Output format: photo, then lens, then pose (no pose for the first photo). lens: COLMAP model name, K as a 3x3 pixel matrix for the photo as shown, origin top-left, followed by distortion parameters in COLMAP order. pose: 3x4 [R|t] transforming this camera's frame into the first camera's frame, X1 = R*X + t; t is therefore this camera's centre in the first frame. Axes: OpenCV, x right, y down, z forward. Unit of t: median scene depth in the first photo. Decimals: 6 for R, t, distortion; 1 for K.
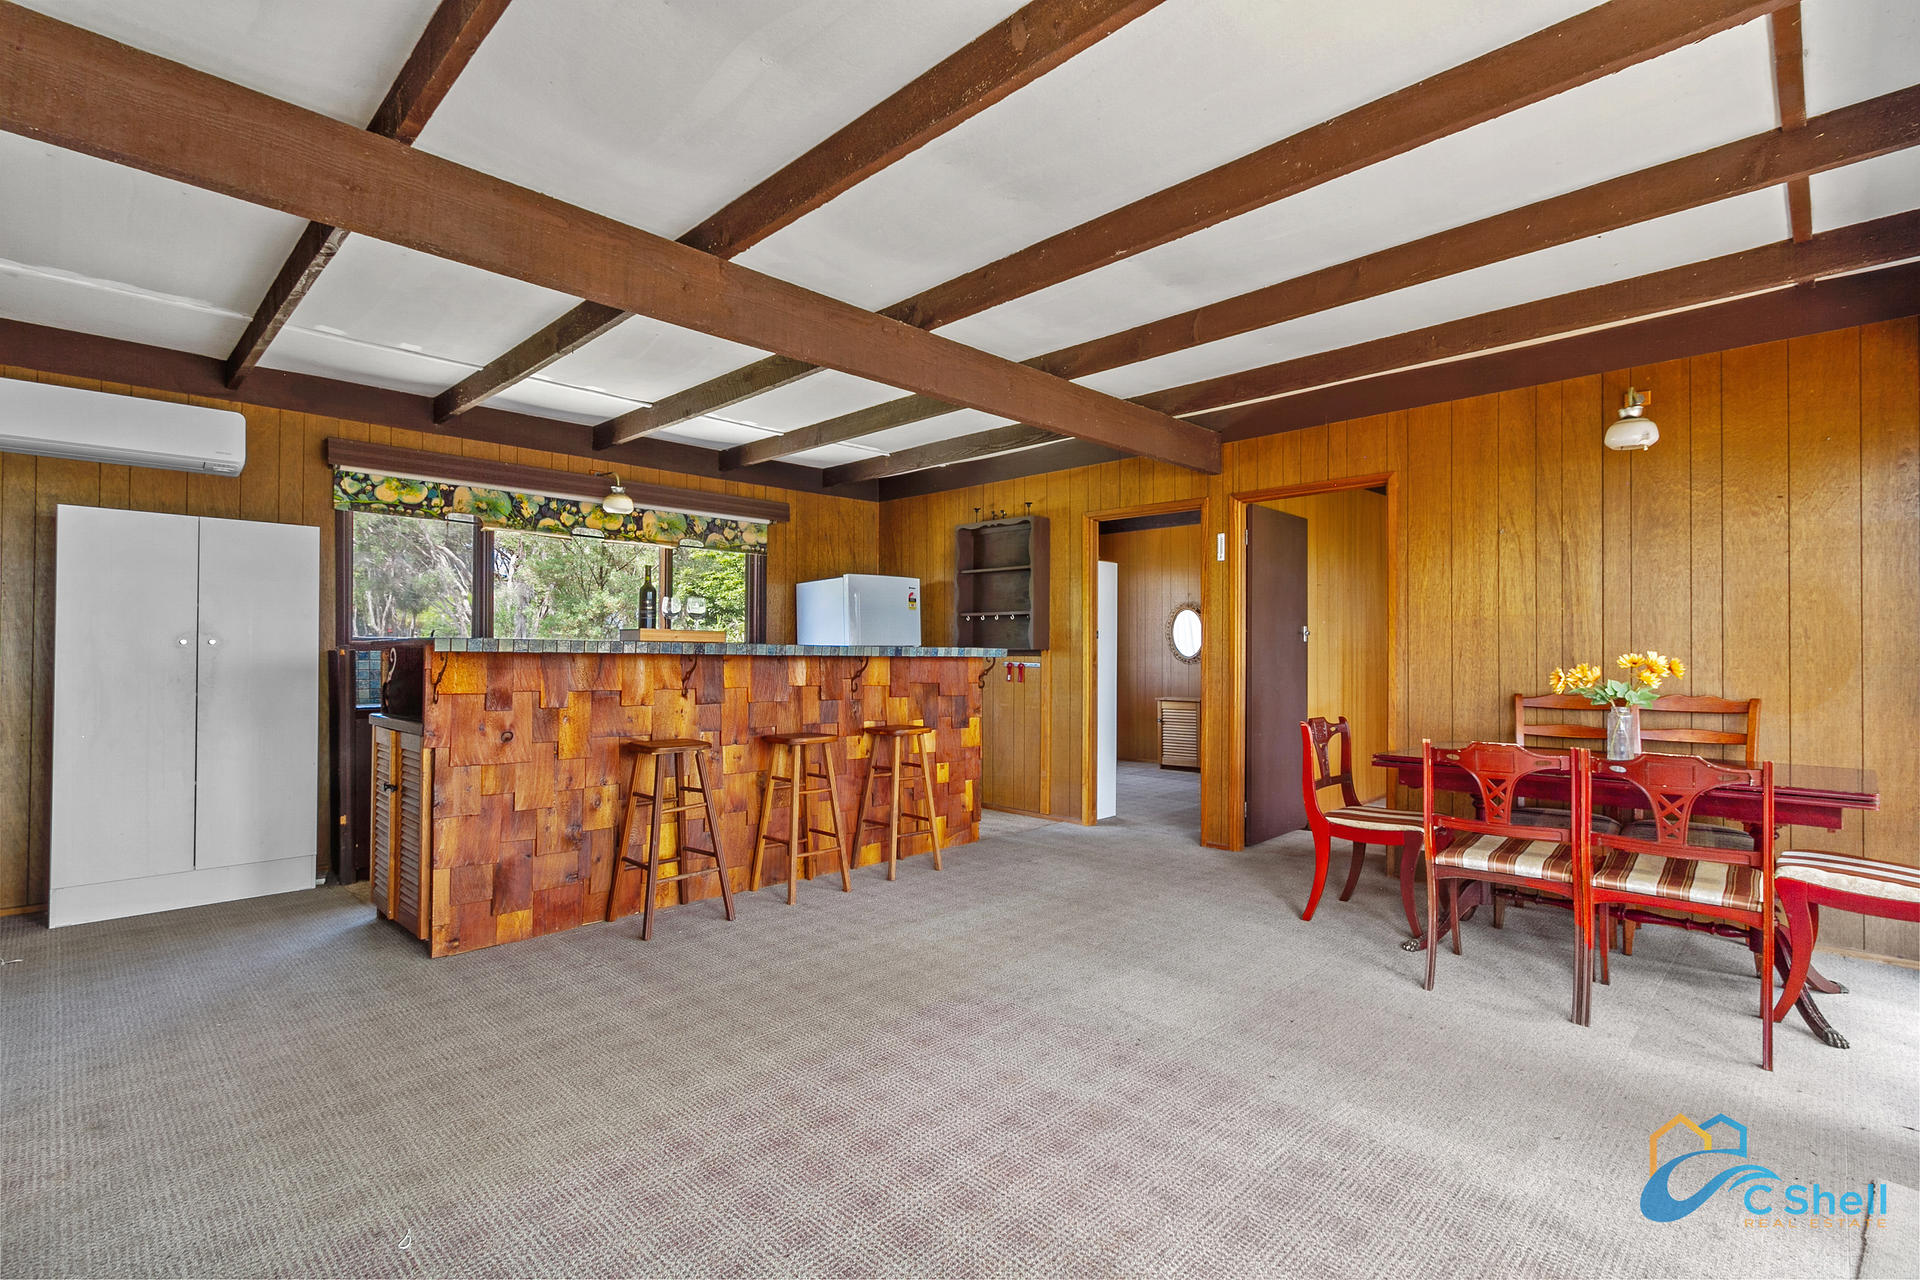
lens RADIAL K [[876.5, 0, 958.3], [0, 876.5, 649.4], [0, 0, 1]] dist [0.004792, 0.000343]
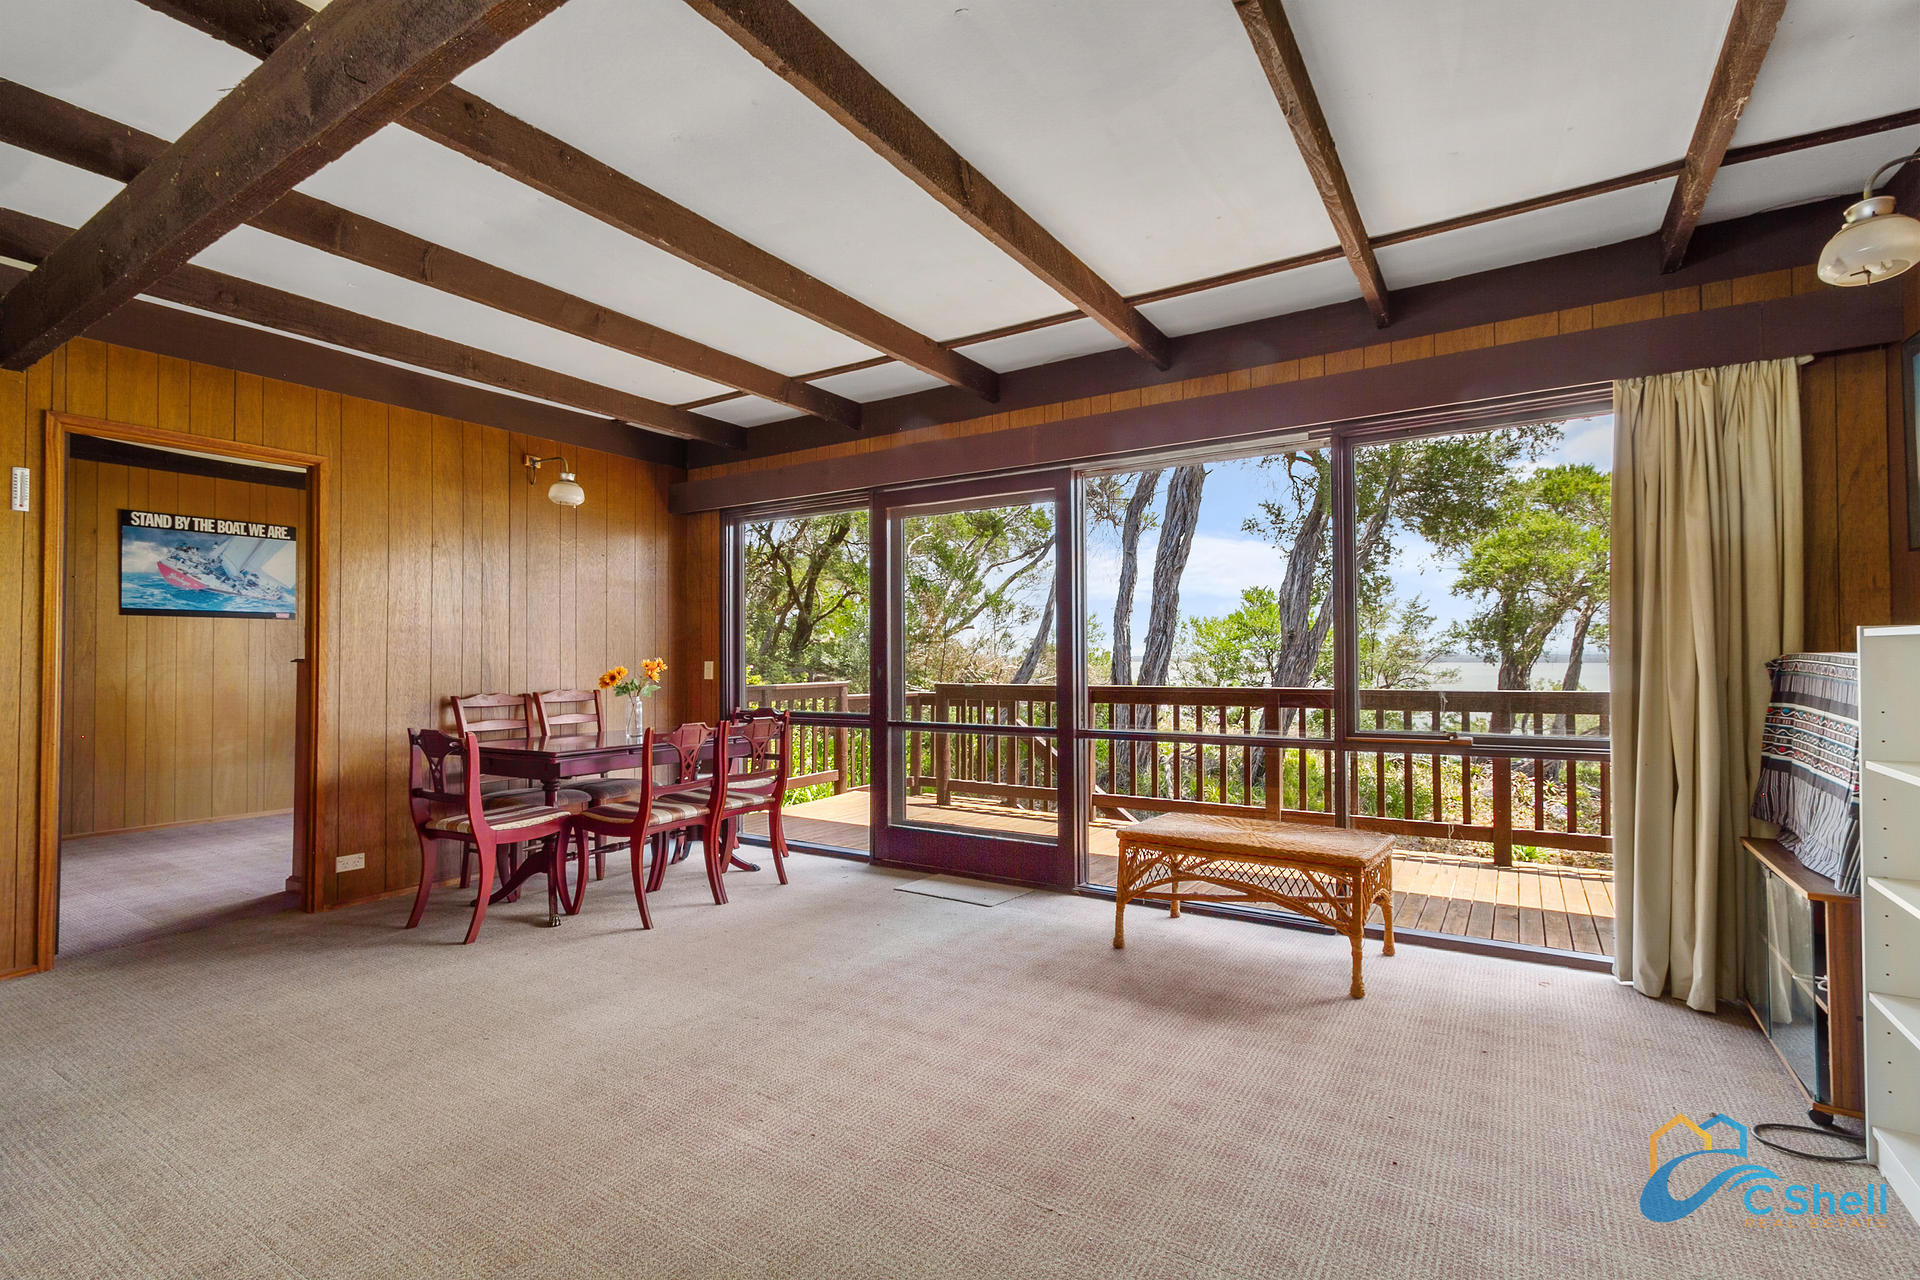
lens RADIAL K [[876.5, 0, 958.3], [0, 876.5, 649.4], [0, 0, 1]] dist [0.004792, 0.000343]
pose [[-0.205675, 0.011590, 0.978552, -0.591182], [-0.001634, 0.999924, -0.012186, 0.004880], [-0.978619, -0.004105, -0.205640, 0.633981]]
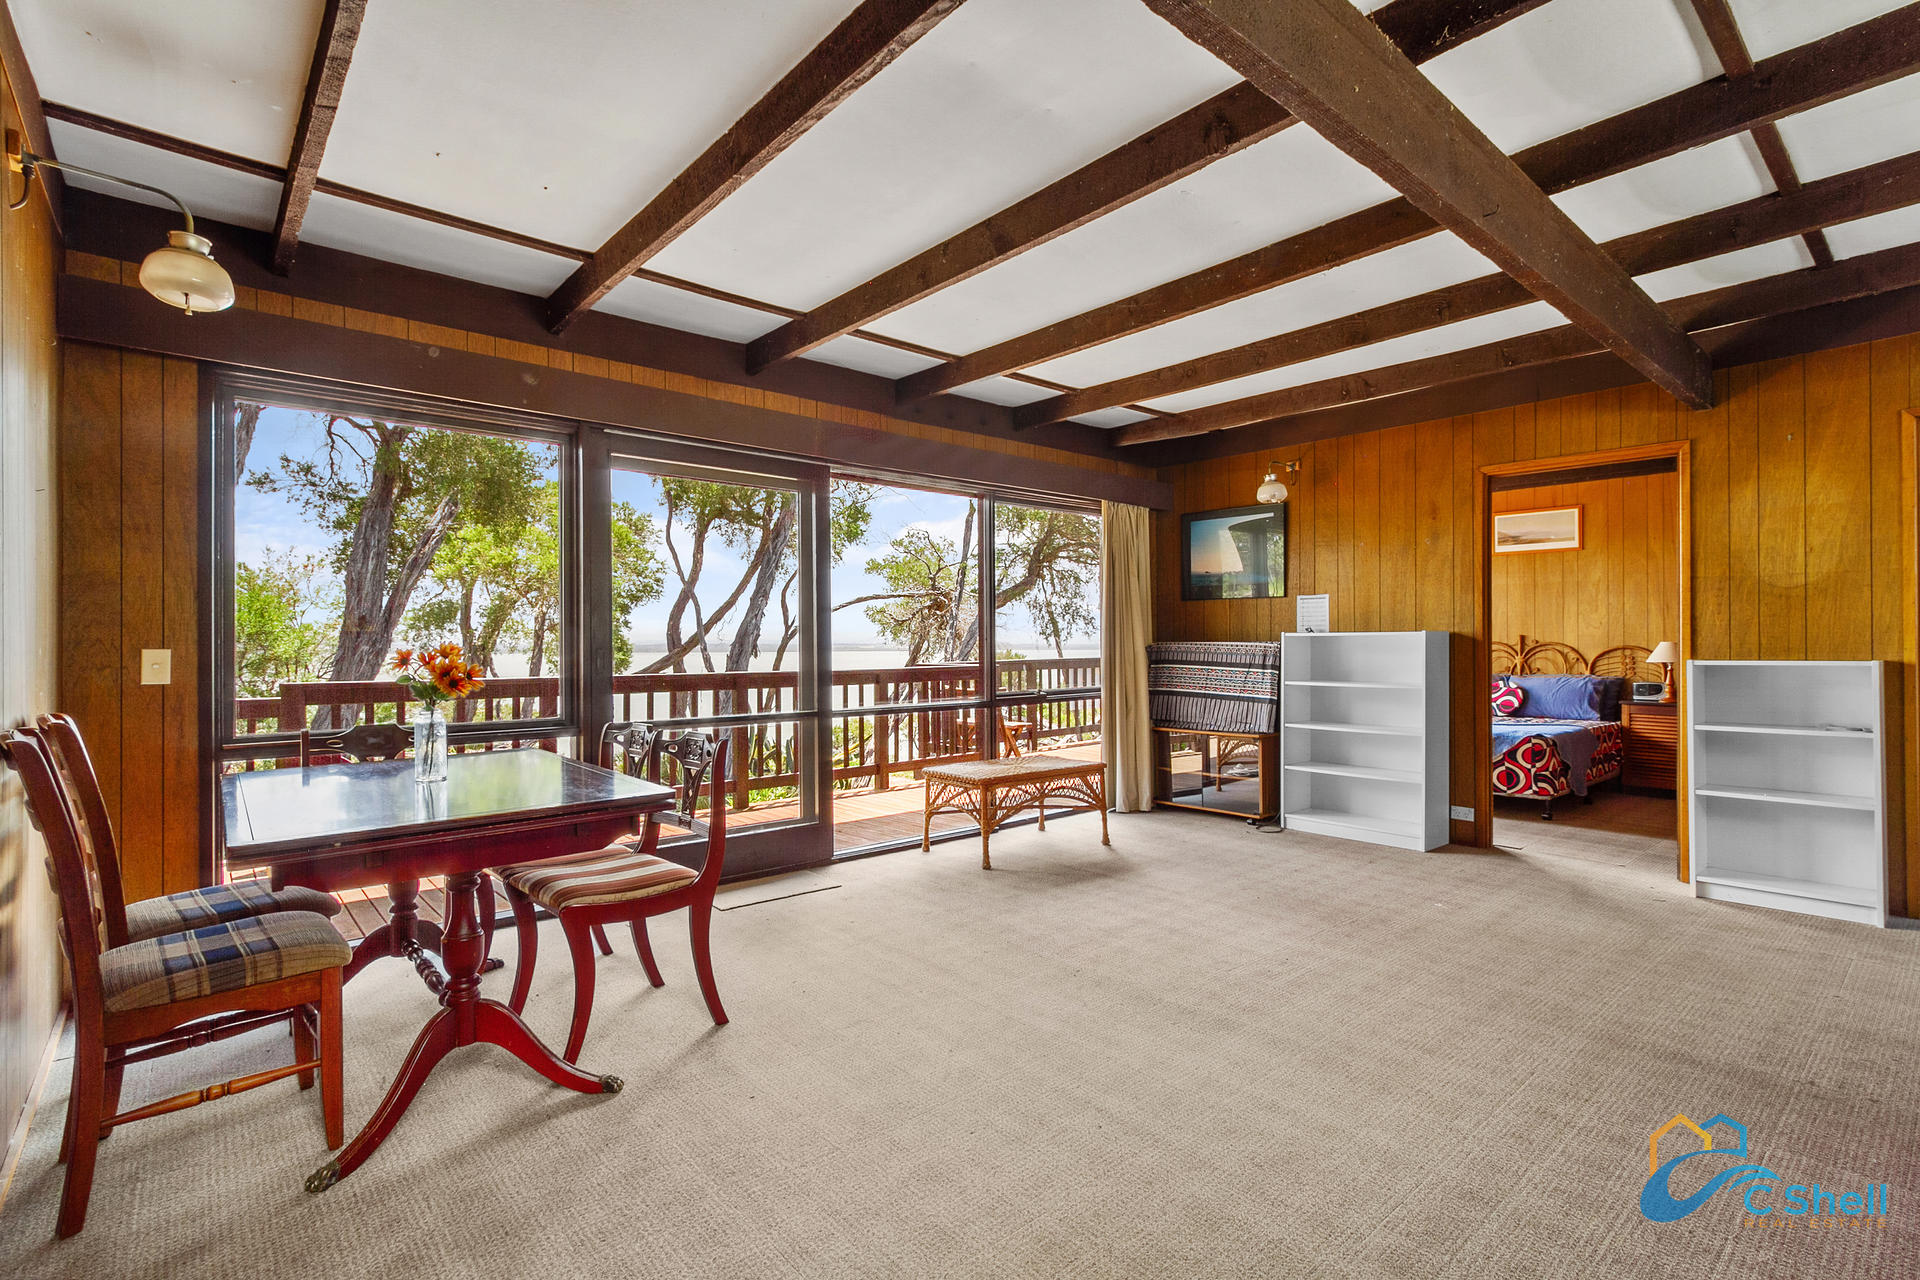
lens RADIAL K [[885.7, 0, 960.0], [0, 885.7, 640.0], [0, 0, 1]] dist [-0.000091, 0.000036]
pose [[-0.997631, 0.000353, 0.068798, 0.181384], [-0.000653, 0.999893, -0.014606, 0.013857], [-0.068795, -0.014616, -0.997524, 1.427068]]
